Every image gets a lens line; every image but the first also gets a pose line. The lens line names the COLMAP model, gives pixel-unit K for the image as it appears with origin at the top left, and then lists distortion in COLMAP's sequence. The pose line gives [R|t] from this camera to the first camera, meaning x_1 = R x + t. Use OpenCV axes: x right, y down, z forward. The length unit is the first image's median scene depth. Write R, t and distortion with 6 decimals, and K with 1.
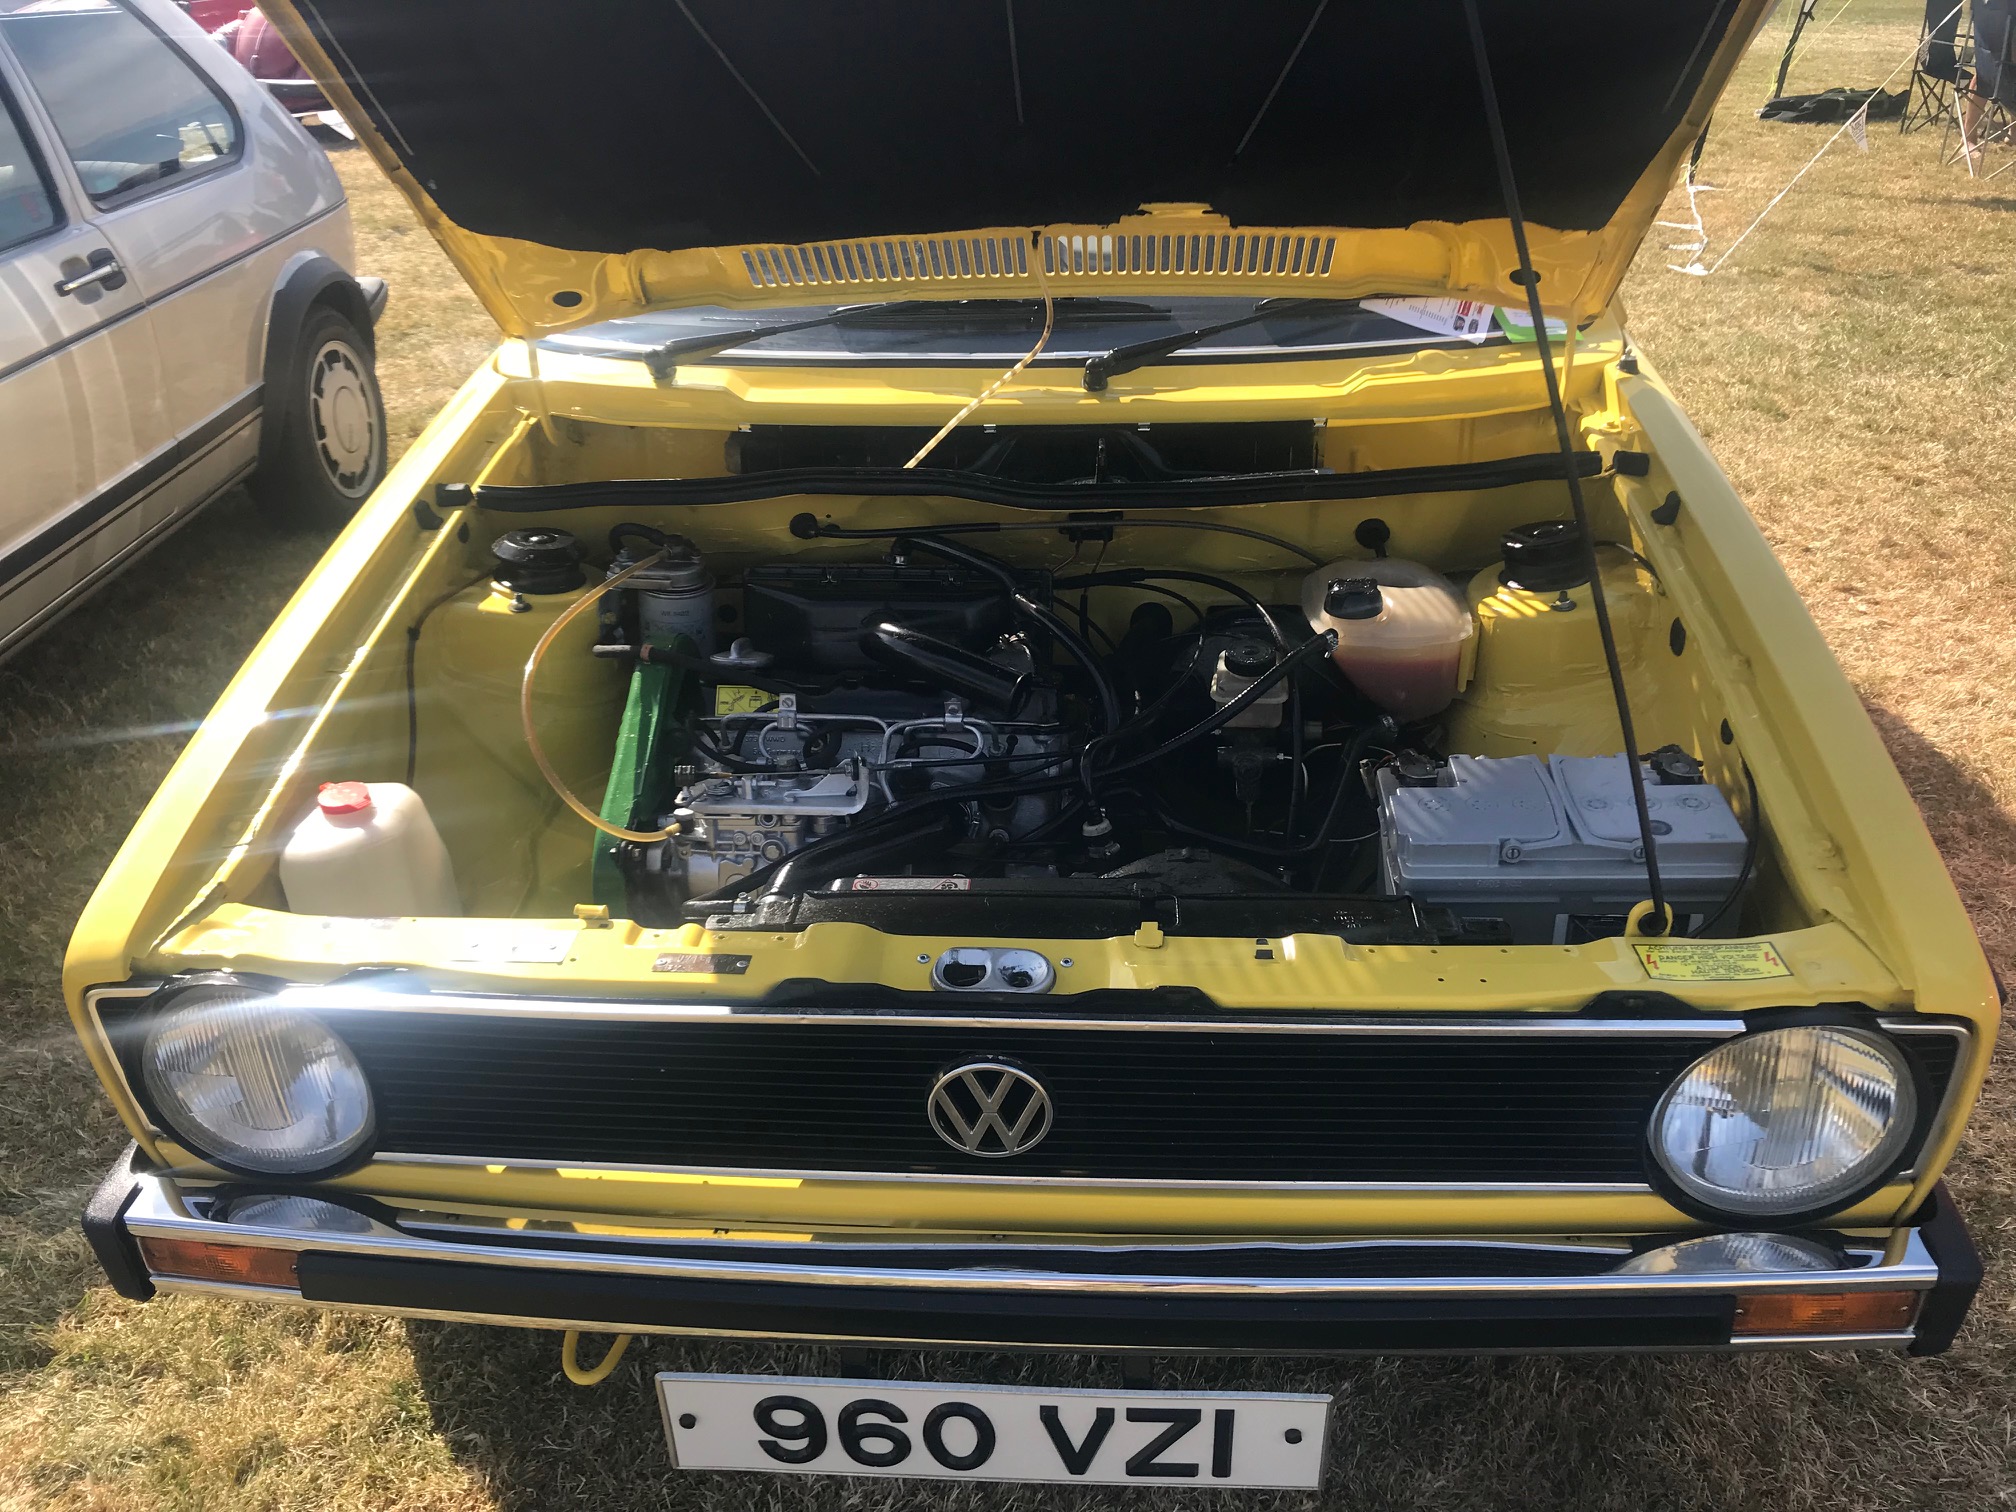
lens RADIAL K [[1632.3, 0, 1011.5], [0, 1632.3, 774.8], [0, 0, 1]] dist [0.013144, 0.005821]
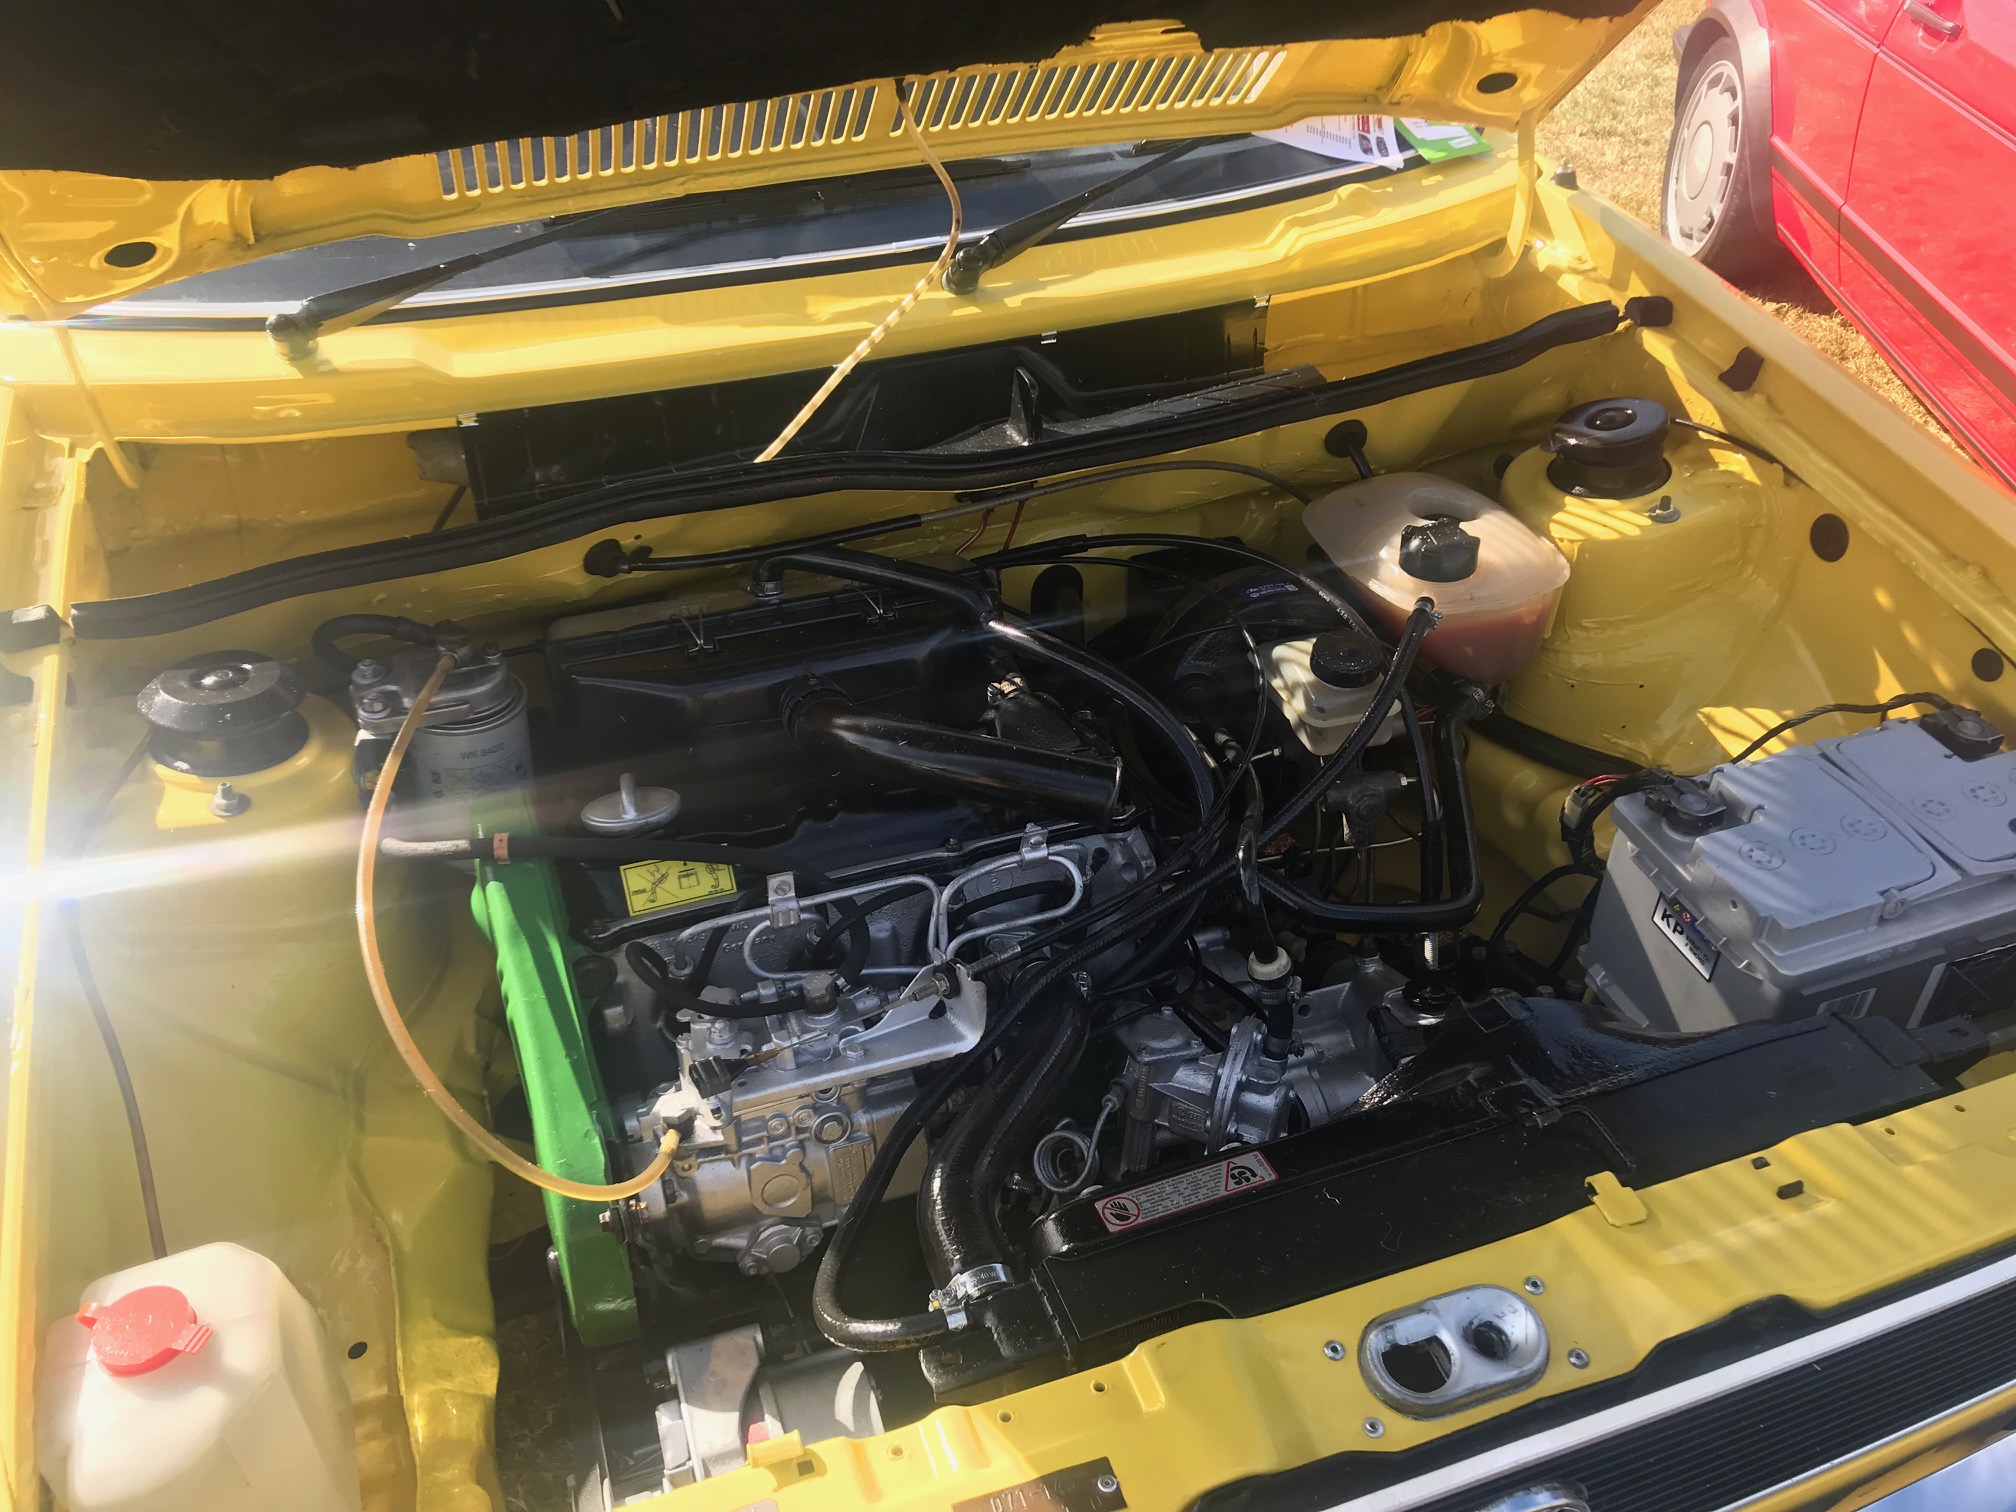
lens RADIAL K [[1632.3, 0, 993.9], [0, 1632.3, 745.5], [0, 0, 1]] dist [0.013144, 0.005821]
pose [[0.920160, -0.217730, 0.325422, -0.242457], [0.178351, 0.972972, 0.146683, -0.167449], [-0.348564, -0.076932, 0.934122, 0.362171]]
